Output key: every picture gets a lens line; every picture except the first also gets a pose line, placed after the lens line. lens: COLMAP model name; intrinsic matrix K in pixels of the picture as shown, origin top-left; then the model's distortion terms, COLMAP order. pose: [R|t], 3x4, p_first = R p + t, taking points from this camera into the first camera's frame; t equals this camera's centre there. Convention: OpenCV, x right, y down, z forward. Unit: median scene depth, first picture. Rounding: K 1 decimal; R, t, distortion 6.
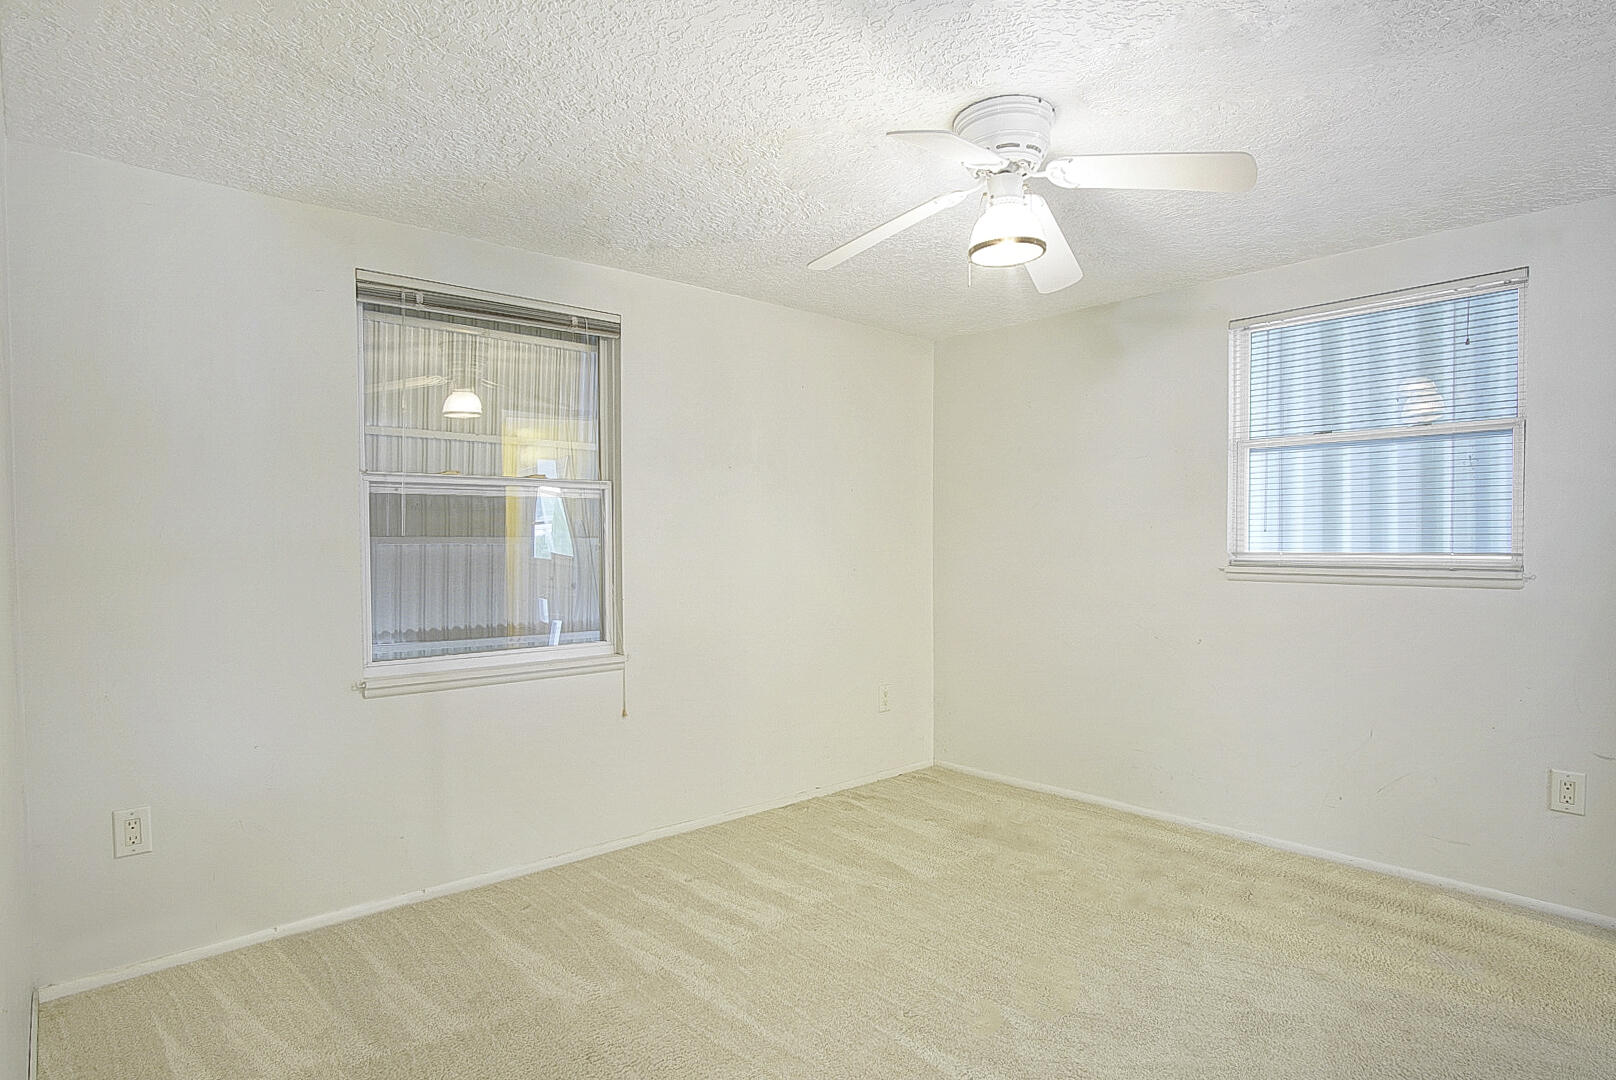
lens RADIAL K [[863.7, 0, 802.4], [0, 863.7, 547.0], [0, 0, 1]] dist [-0.033188, 0.001571]
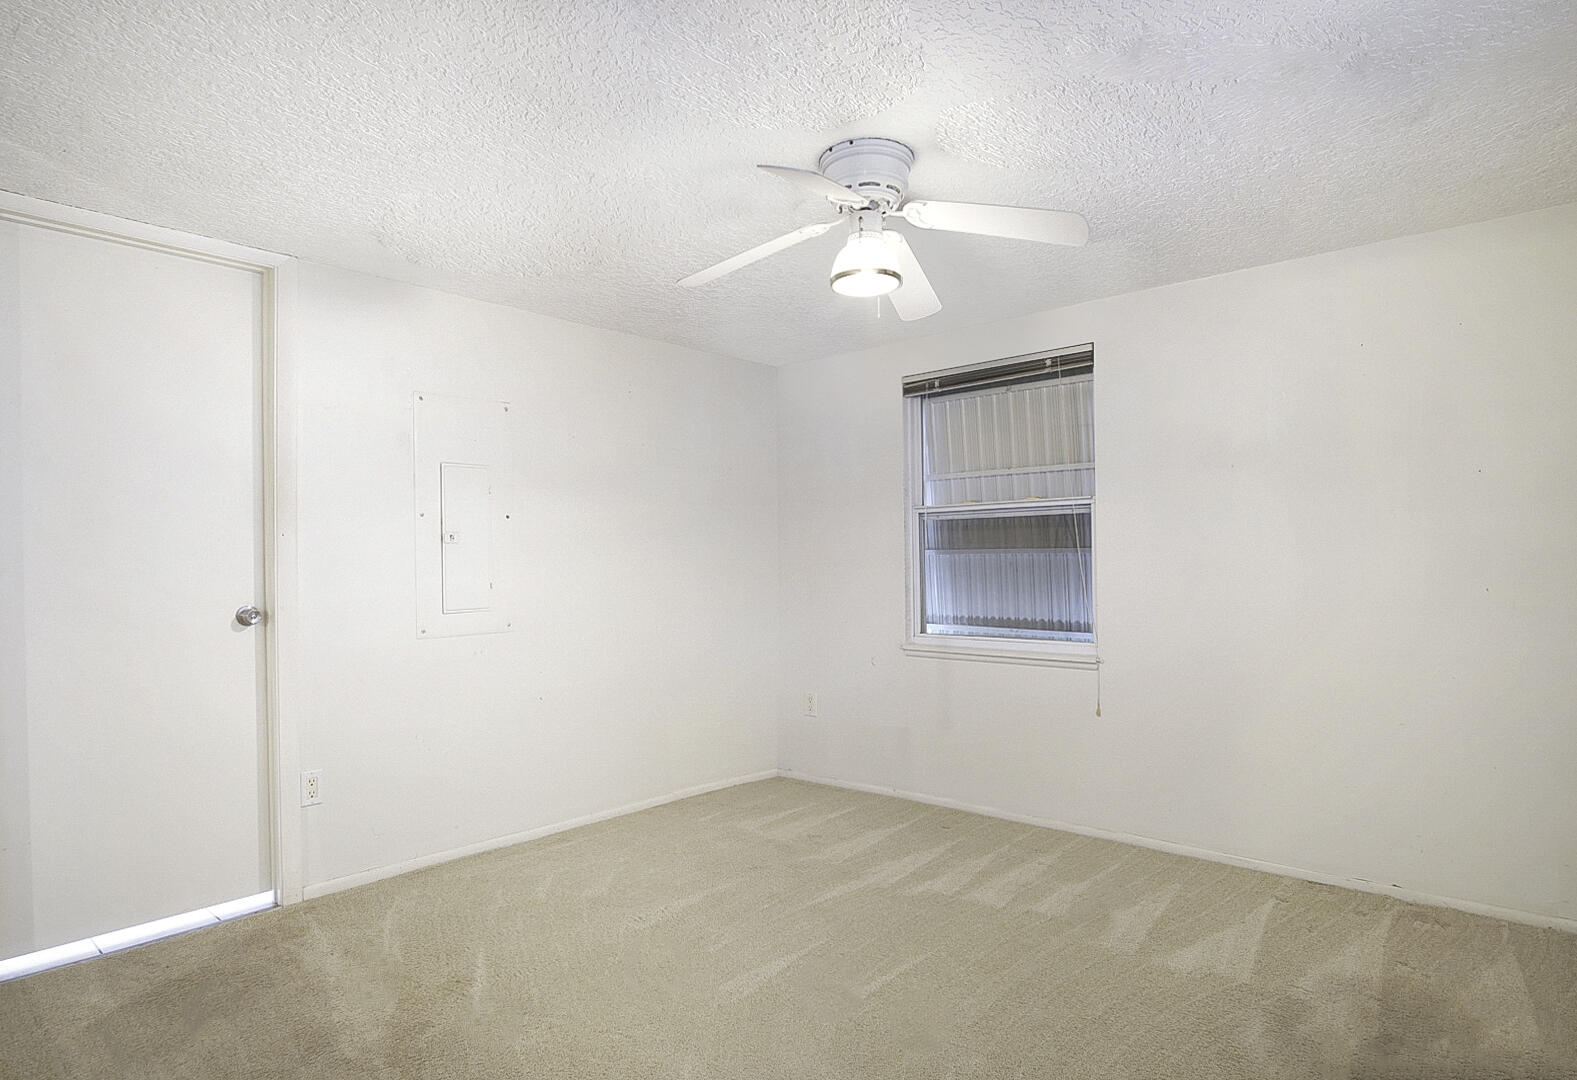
lens RADIAL K [[869.1, 0, 788.5], [0, 869.1, 540.0], [0, 0, 1]] dist [-0.035563, -0.000130]
pose [[0.123366, -0.012906, -0.992277, 0.867740], [0.005777, 0.999908, -0.012287, -0.010880], [0.992344, -0.004216, 0.123429, 0.516648]]
